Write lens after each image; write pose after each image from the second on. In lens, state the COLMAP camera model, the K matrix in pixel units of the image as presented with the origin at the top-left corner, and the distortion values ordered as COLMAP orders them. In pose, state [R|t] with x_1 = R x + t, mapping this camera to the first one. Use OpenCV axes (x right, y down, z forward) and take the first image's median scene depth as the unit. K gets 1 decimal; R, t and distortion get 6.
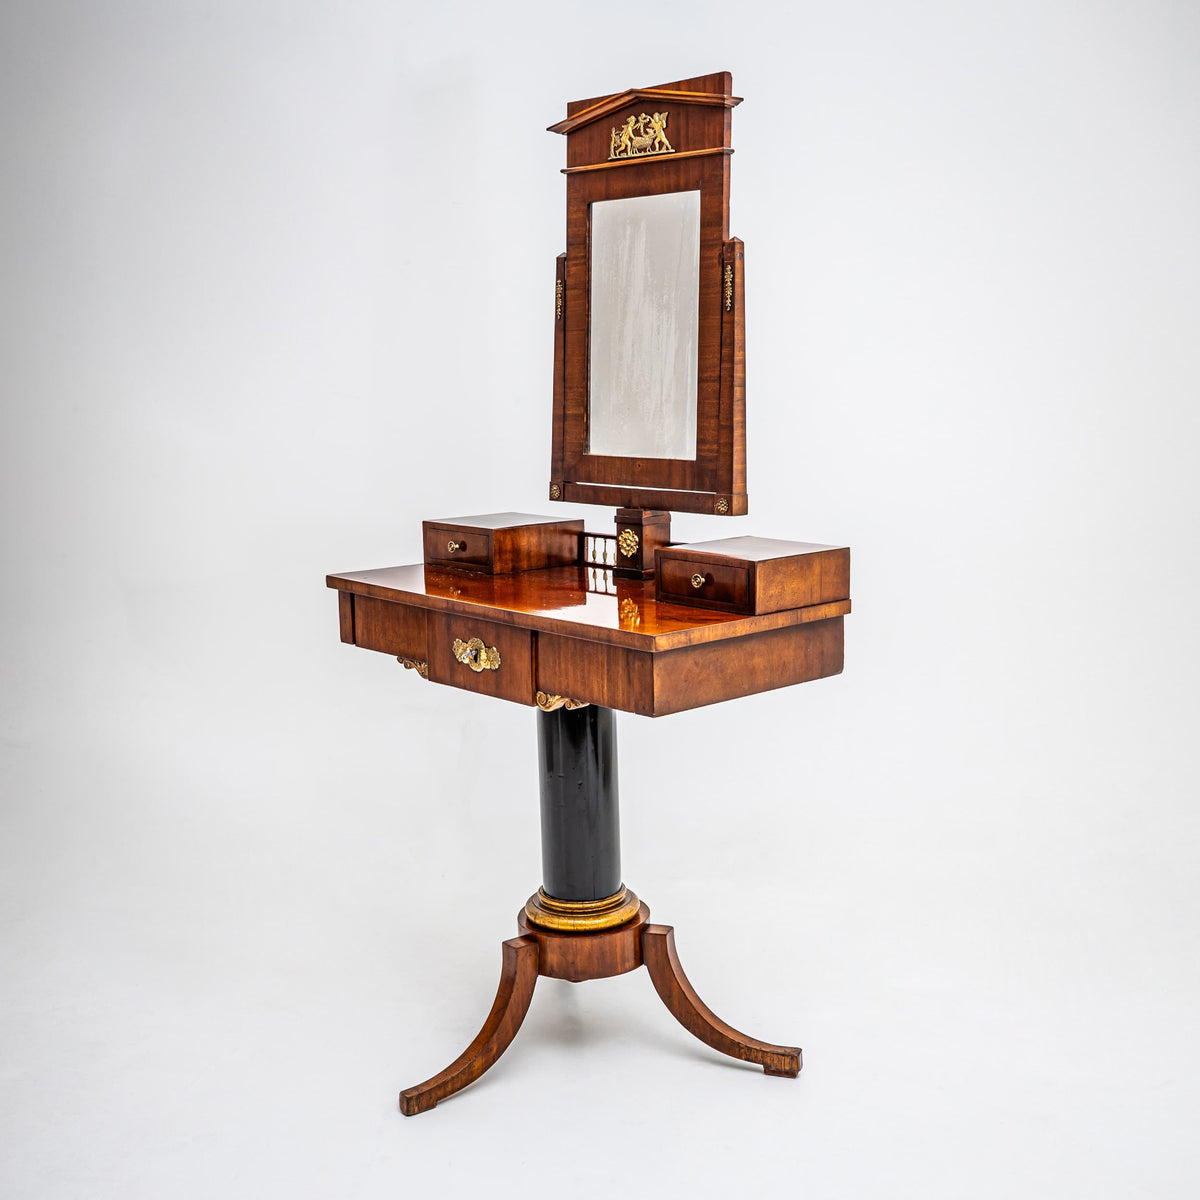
lens RADIAL K [[1638.6, 0, 600.0], [0, 1638.6, 600.0], [0, 0, 1]] dist [-0.025723, 0.017305]
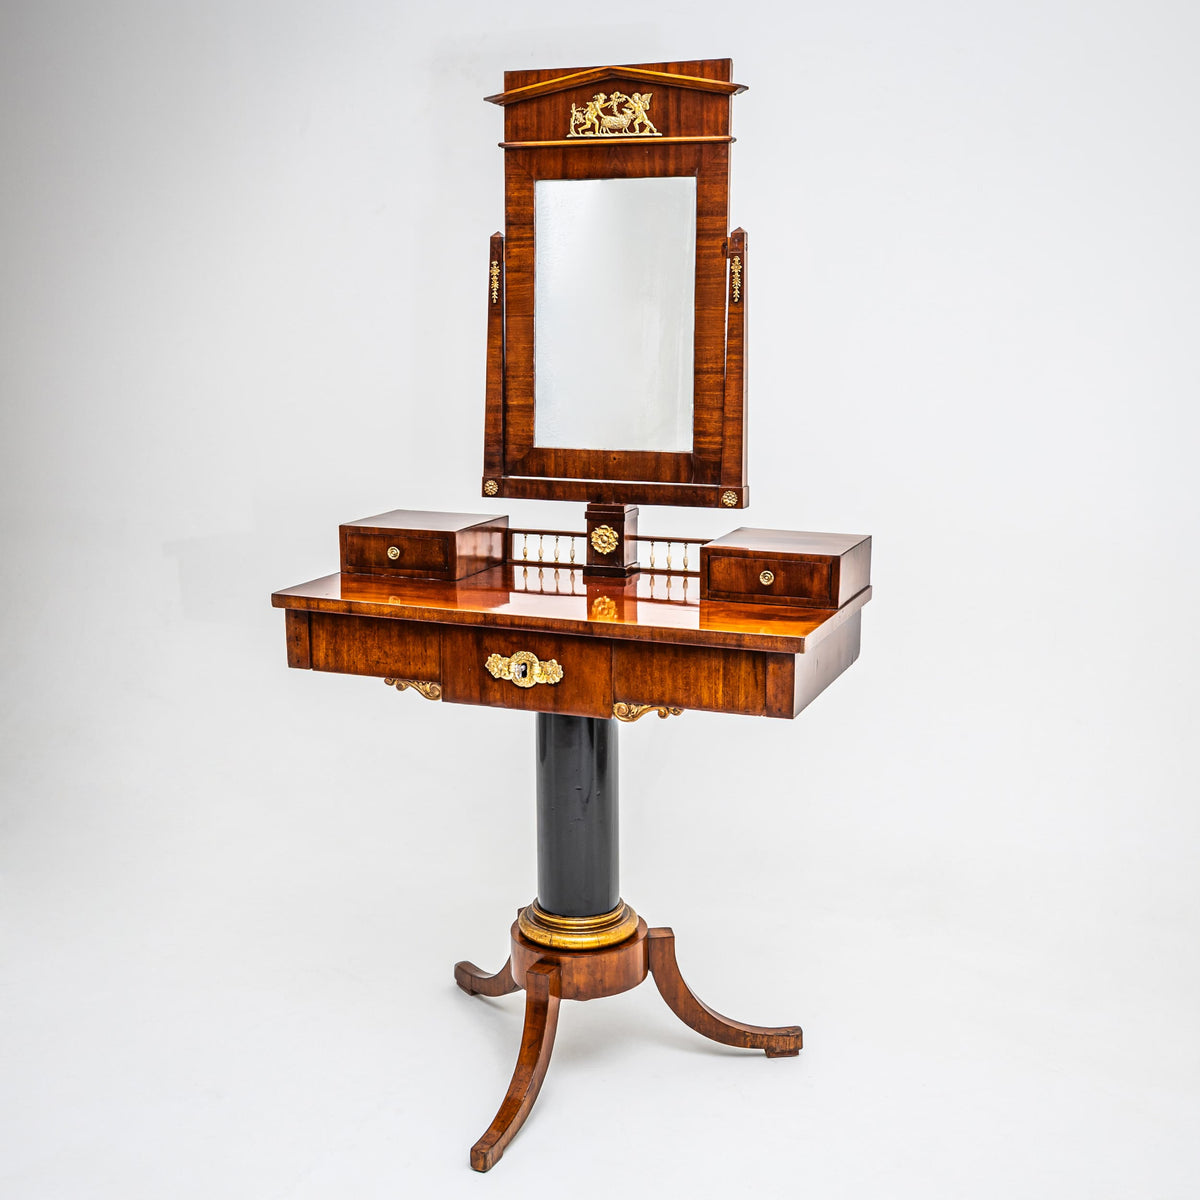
lens RADIAL K [[1739.7, 0, 573.3], [0, 1739.7, 593.8], [0, 0, 1]] dist [-0.008965, 0.033822]
pose [[0.893251, -0.068330, 0.444334, -0.465046], [0.057332, 0.997626, 0.038160, -0.043834], [-0.445887, -0.008611, 0.895048, 0.094718]]
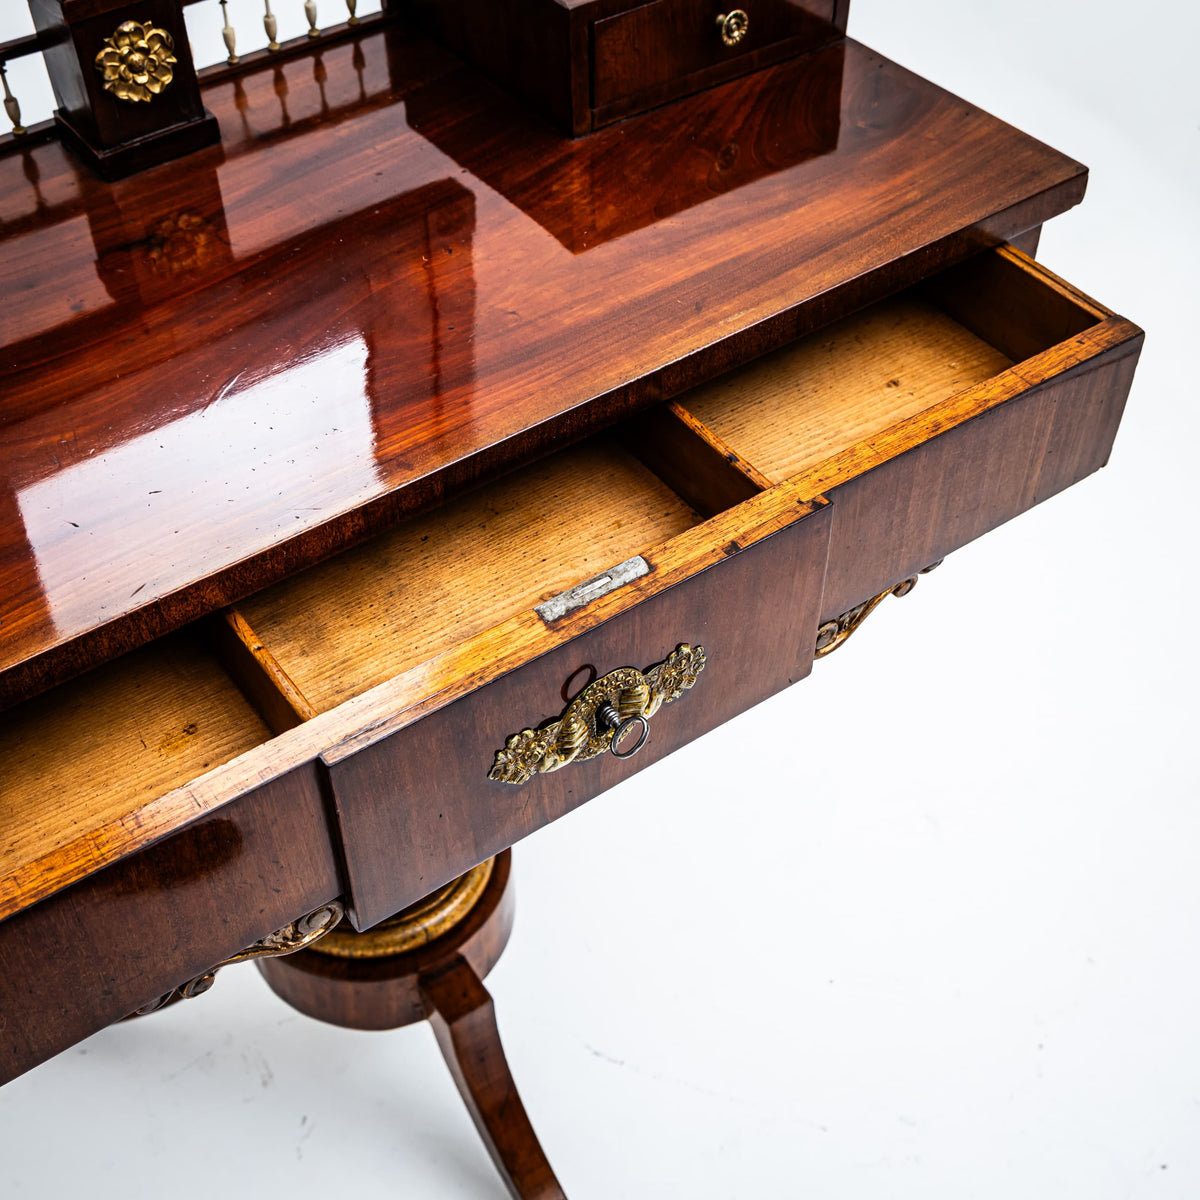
lens RADIAL K [[1638.6, 0, 600.0], [0, 1638.6, 600.0], [0, 0, 1]] dist [-0.025723, 0.017305]
pose [[0.094124, -0.692311, 0.715435, -0.293969], [0.173246, 0.719050, 0.673017, -0.166922], [-0.980371, 0.060600, 0.187620, 0.869688]]
